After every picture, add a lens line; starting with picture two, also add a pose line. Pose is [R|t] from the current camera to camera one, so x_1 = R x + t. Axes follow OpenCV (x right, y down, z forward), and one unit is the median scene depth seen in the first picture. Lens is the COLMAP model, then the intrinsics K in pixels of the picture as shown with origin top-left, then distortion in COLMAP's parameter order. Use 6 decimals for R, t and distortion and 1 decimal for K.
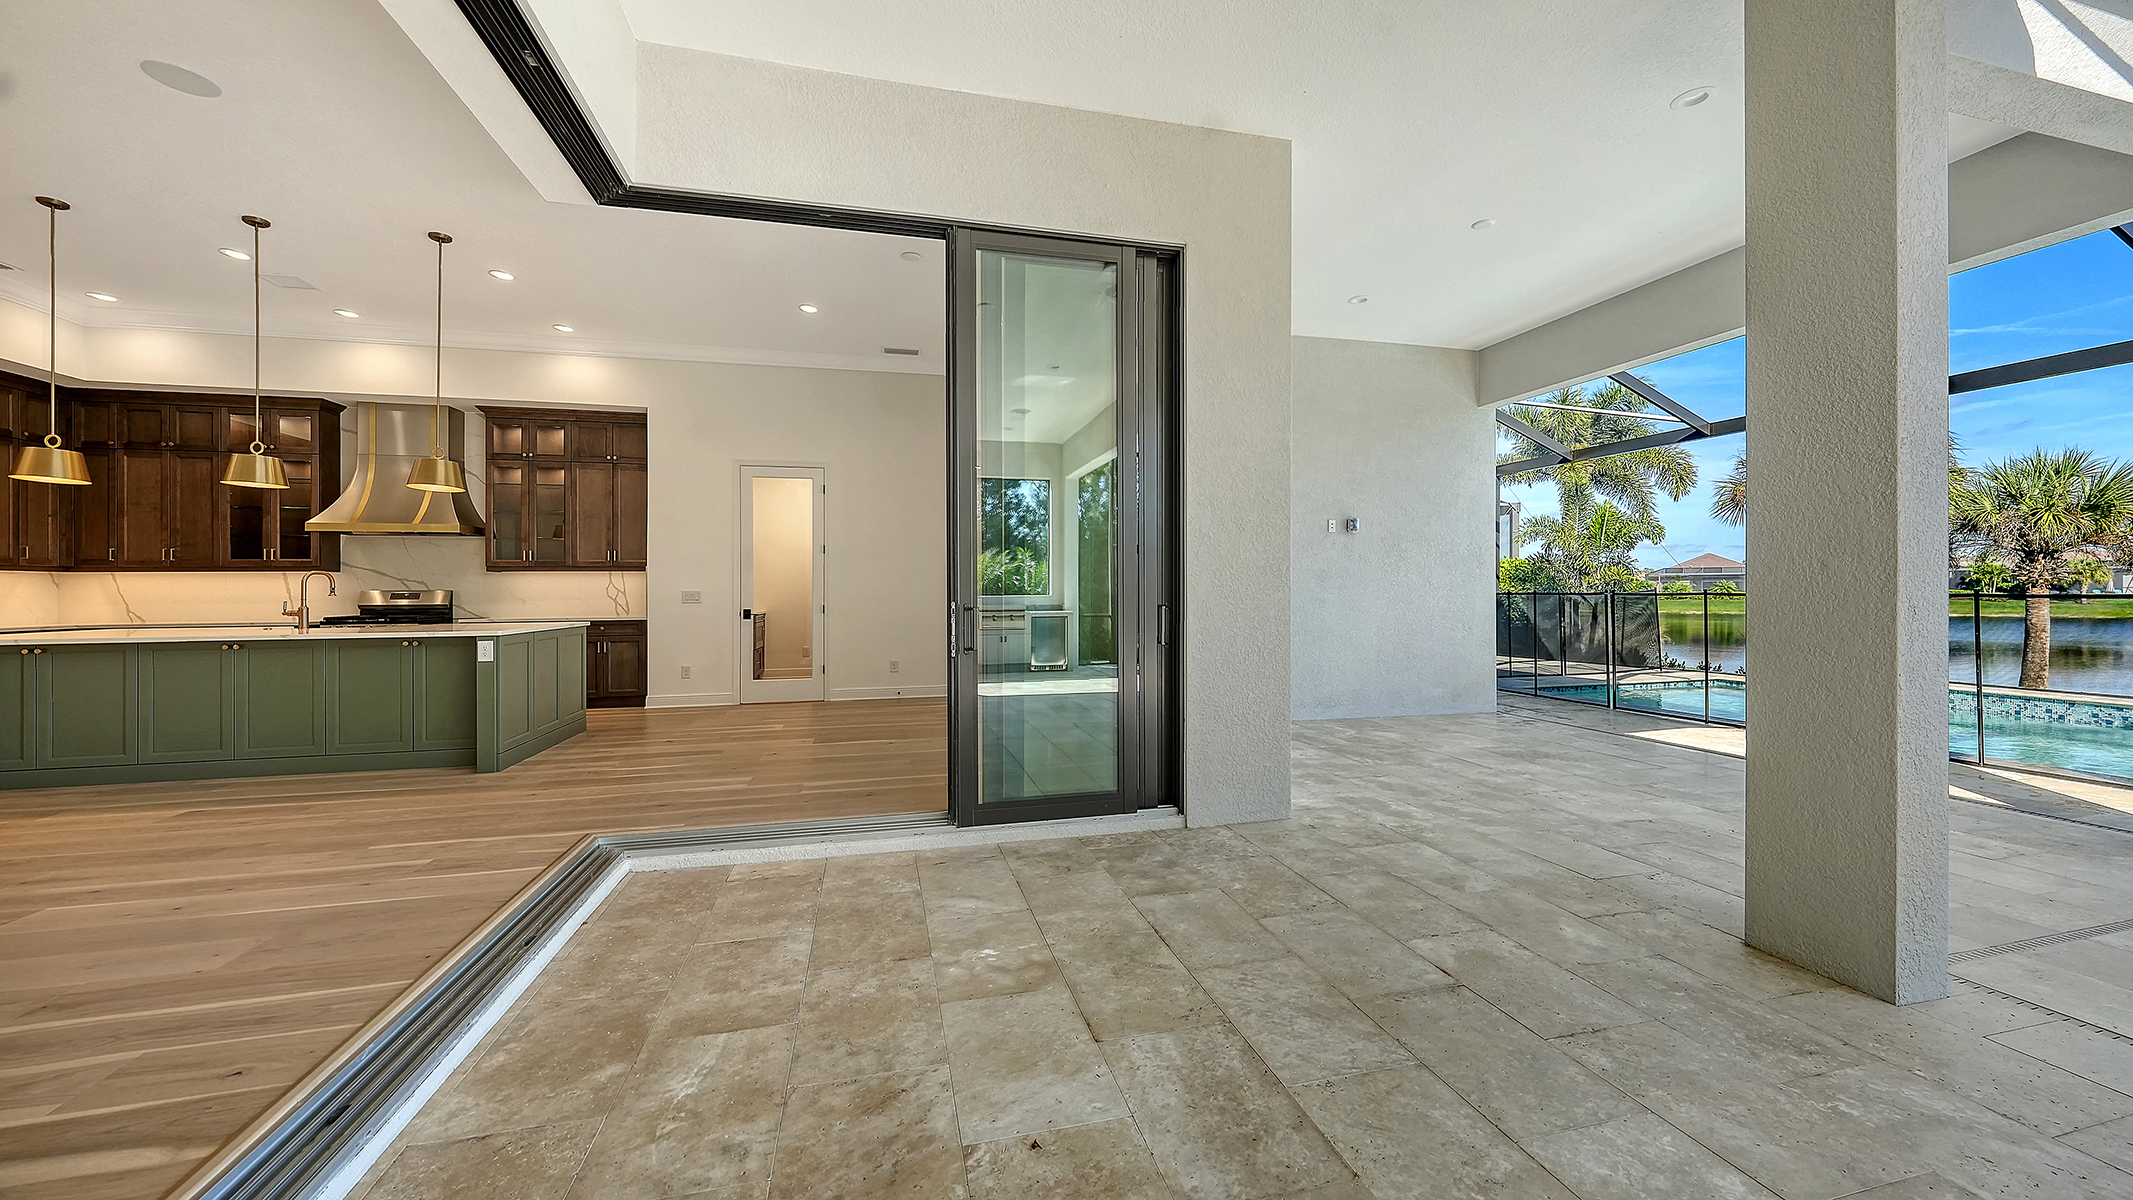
lens RADIAL K [[762.9, 0, 1069.4], [0, 762.9, 589.3], [0, 0, 1]] dist [-0.002610, -0.001267]
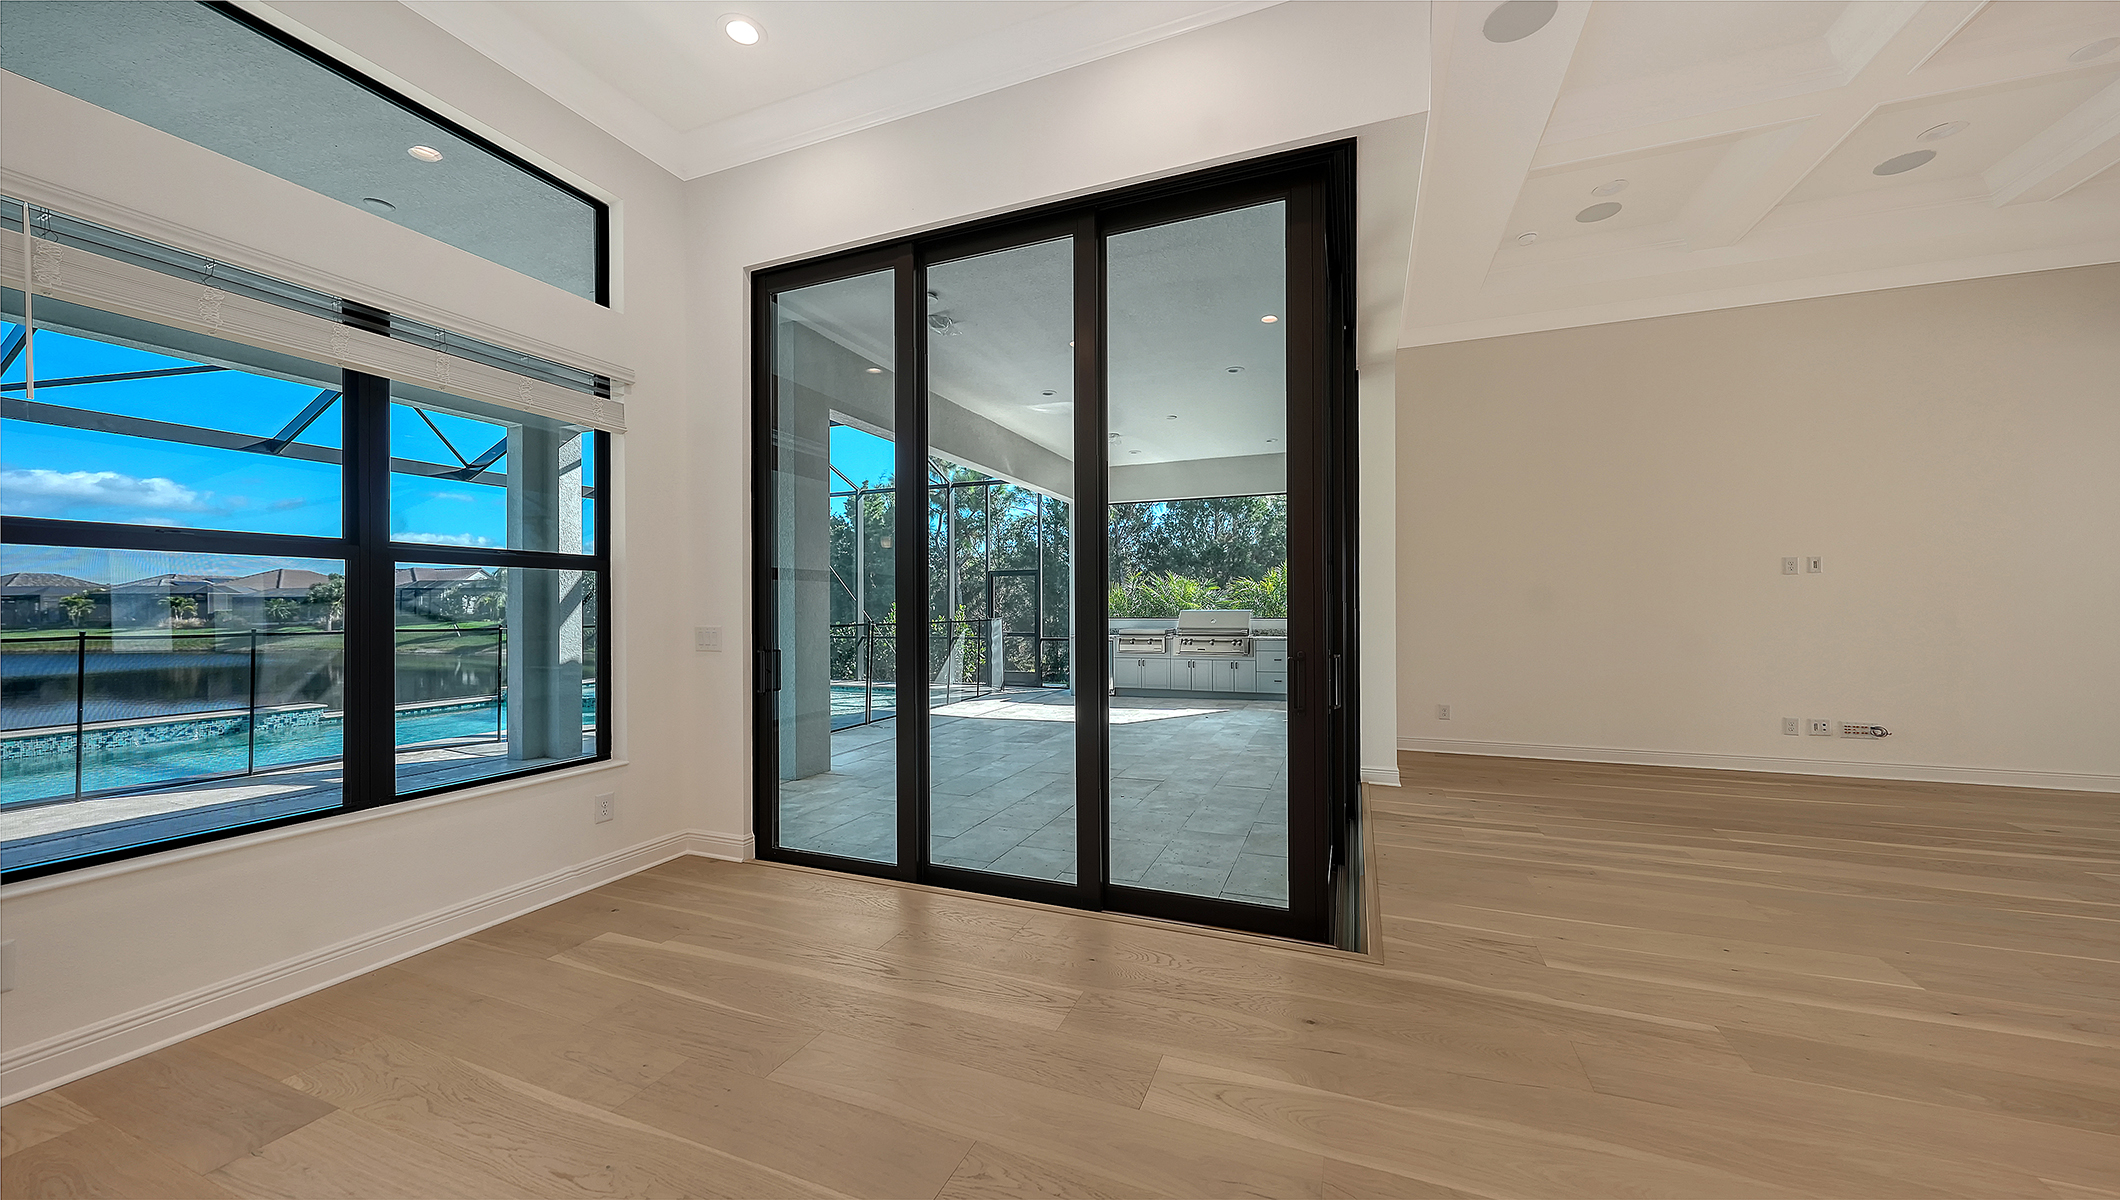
lens RADIAL K [[728.9, 0, 1078.3], [0, 728.9, 606.3], [0, 0, 1]] dist [-0.002077, -0.000372]
pose [[-0.819023, 0.011858, 0.573638, -0.412652], [0.009010, 0.999929, -0.007805, -0.011156], [-0.573689, -0.001224, -0.819072, 0.900824]]
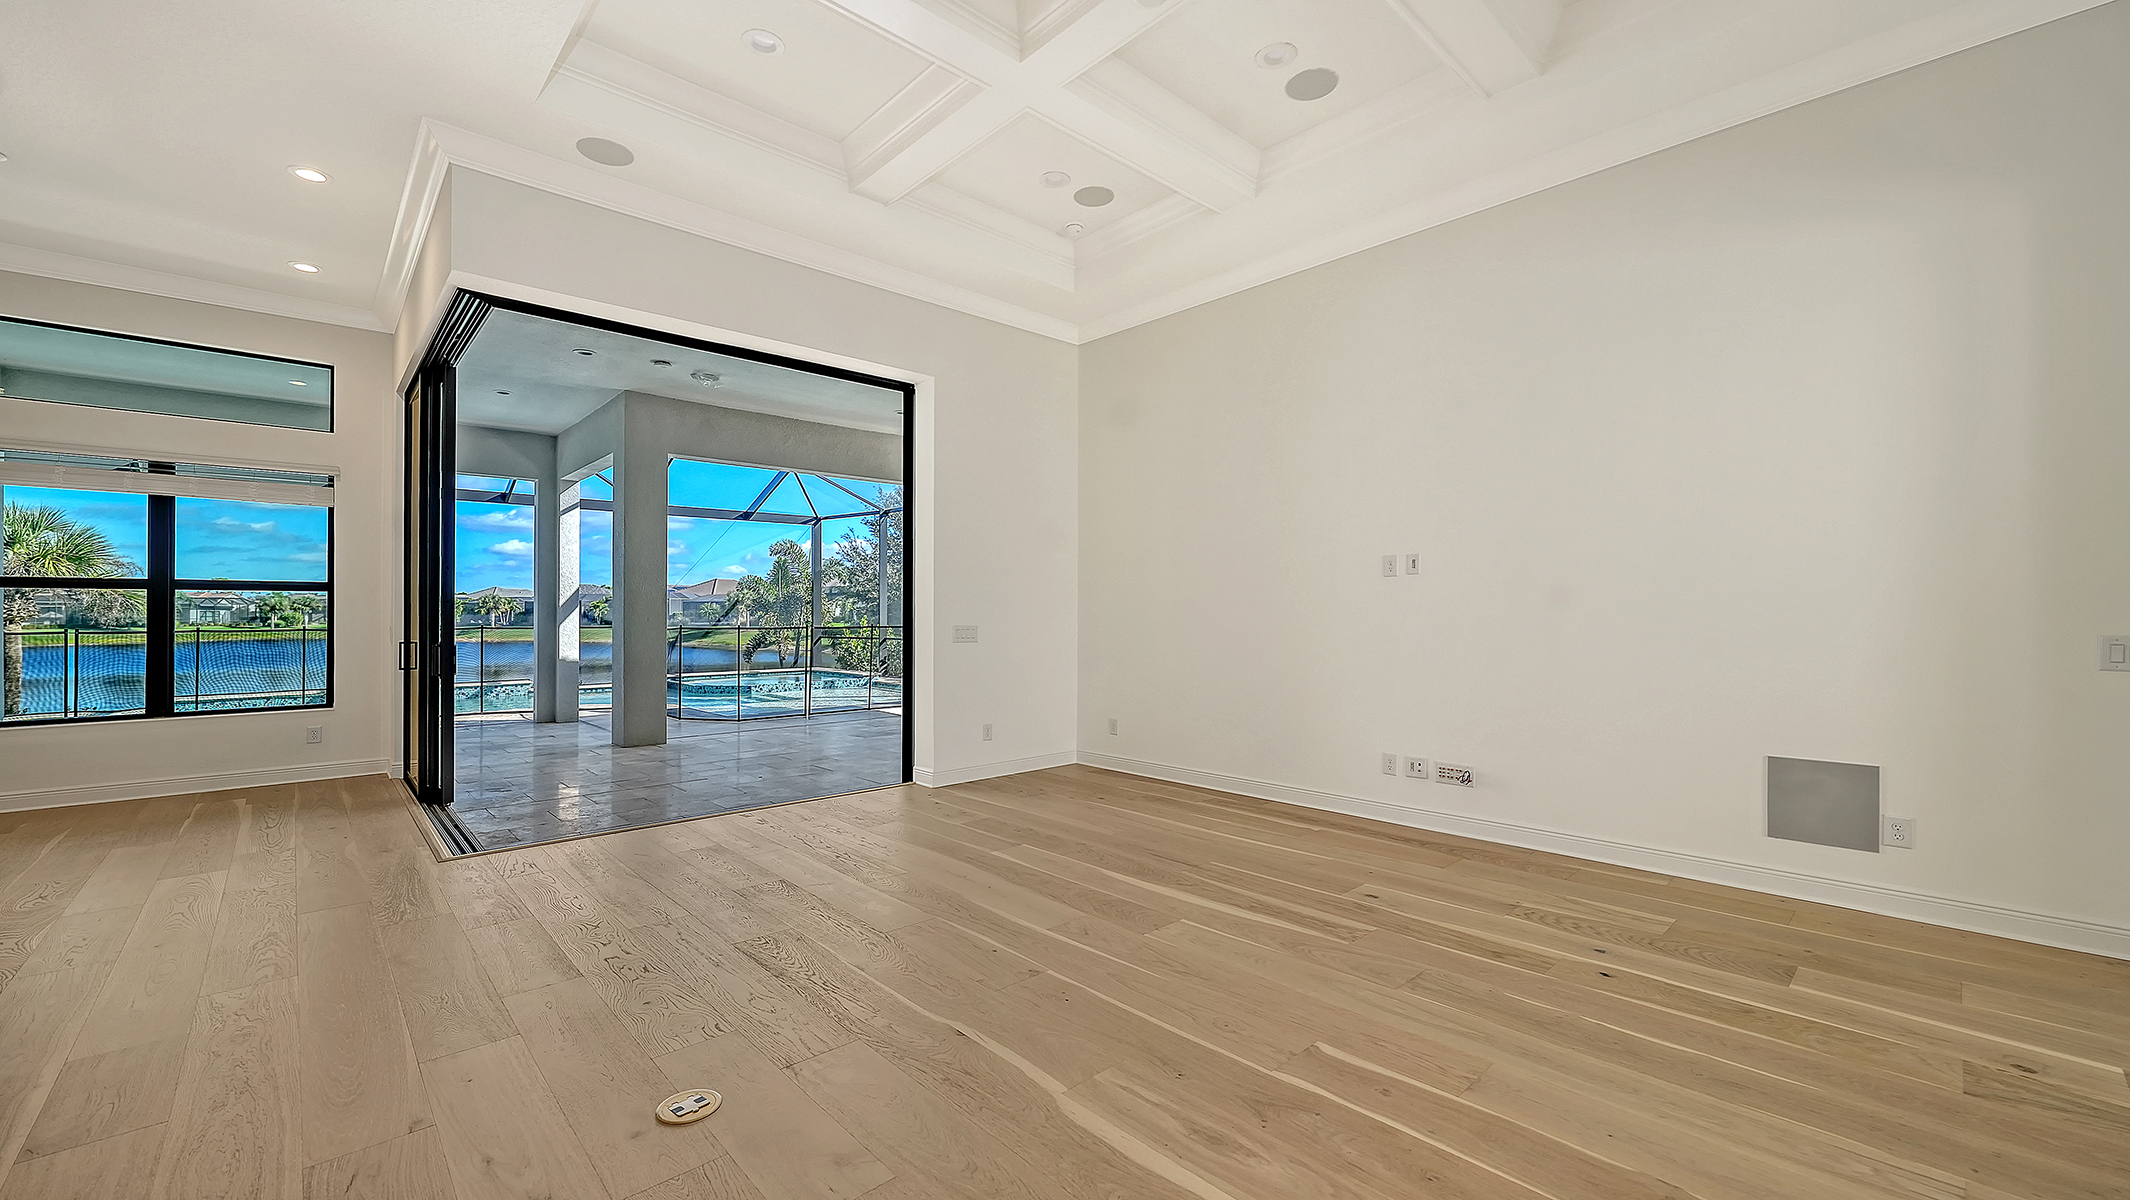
lens RADIAL K [[824.2, 0, 1087.4], [0, 824.2, 604.0], [0, 0, 1]] dist [-0.008467, 0.001258]
pose [[-0.504623, 0.016585, 0.863180, -1.086064], [0.003970, 0.999849, -0.016890, -0.009988], [-0.863331, -0.005096, -0.504613, 0.408554]]
